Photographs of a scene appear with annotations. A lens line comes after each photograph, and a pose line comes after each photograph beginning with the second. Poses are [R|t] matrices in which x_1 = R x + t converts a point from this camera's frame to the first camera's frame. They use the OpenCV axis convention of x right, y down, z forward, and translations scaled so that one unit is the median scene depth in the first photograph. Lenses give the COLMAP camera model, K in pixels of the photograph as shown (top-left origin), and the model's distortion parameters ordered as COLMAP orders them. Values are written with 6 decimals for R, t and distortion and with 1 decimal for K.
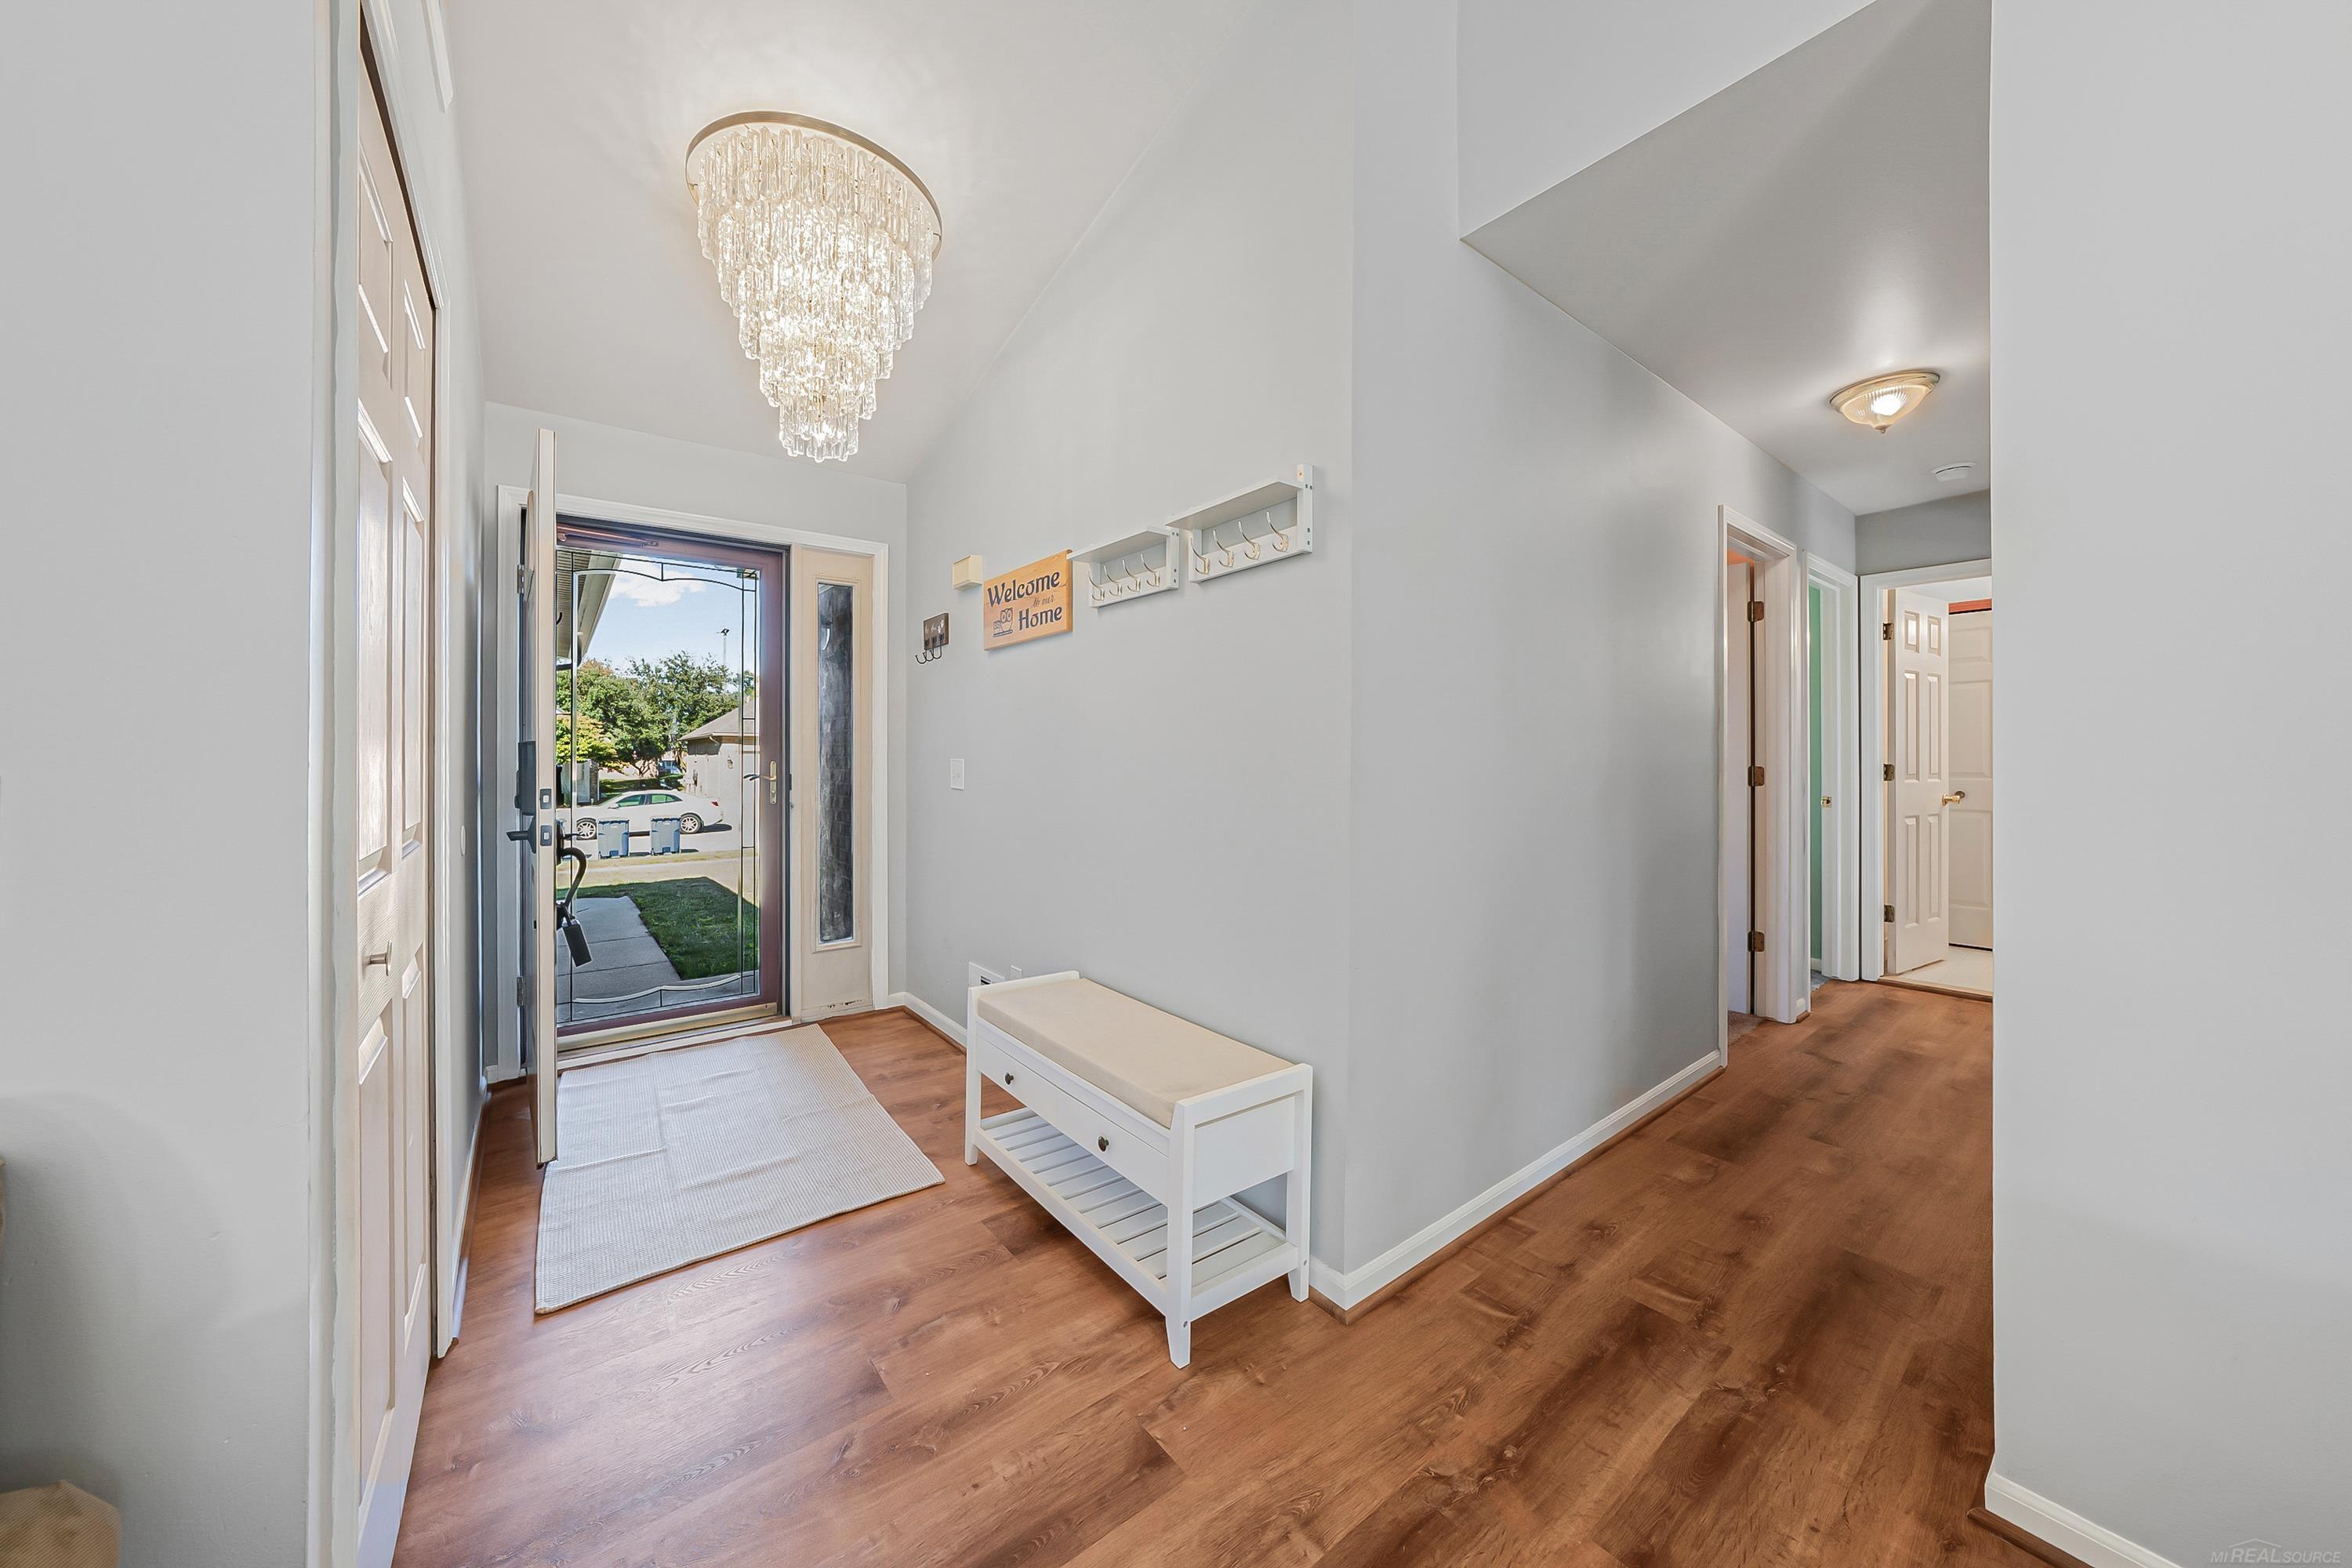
lens RADIAL K [[808.8, 0, 1186.8], [0, 808.8, 759.5], [0, 0, 1]] dist [-0.014053, 0.003814]
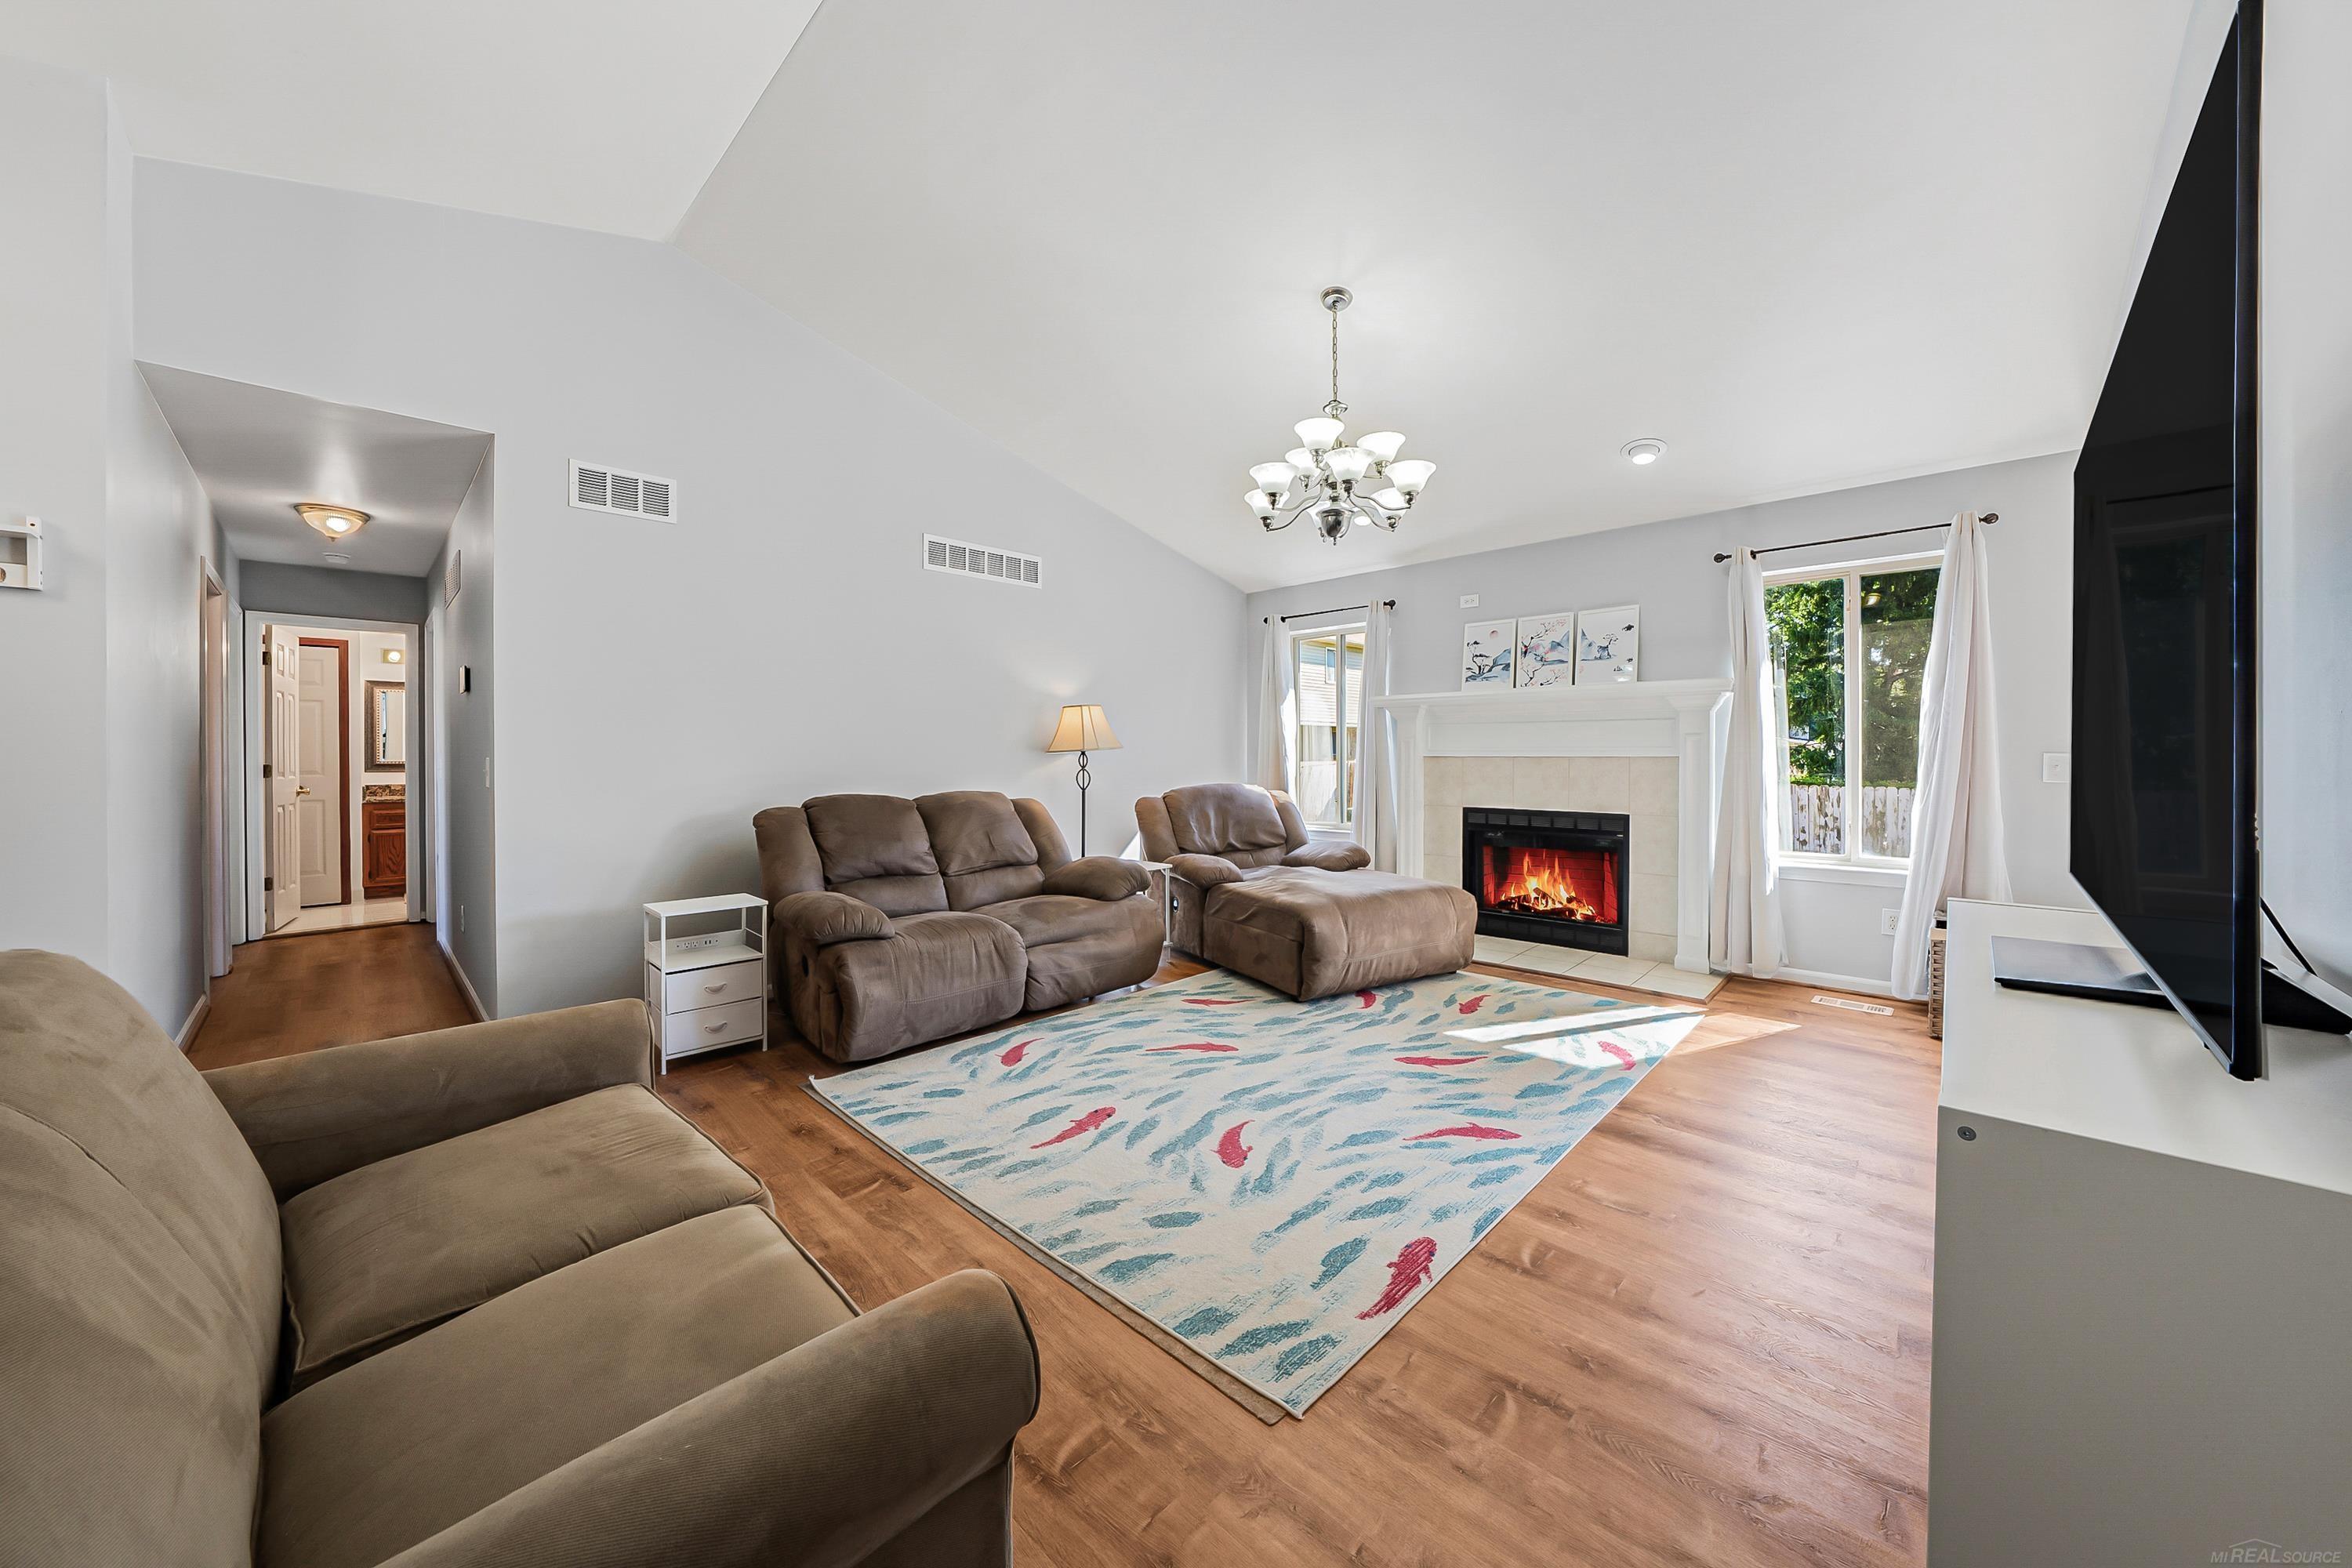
lens RADIAL K [[821.3, 0, 1144.0], [0, 821.3, 747.4], [0, 0, 1]] dist [-0.026987, 0.004801]
pose [[-0.110762, 0.008482, 0.993811, -1.086186], [0.009709, 0.999925, -0.007452, 0.002899], [-0.993800, 0.008823, -0.110836, -0.464799]]
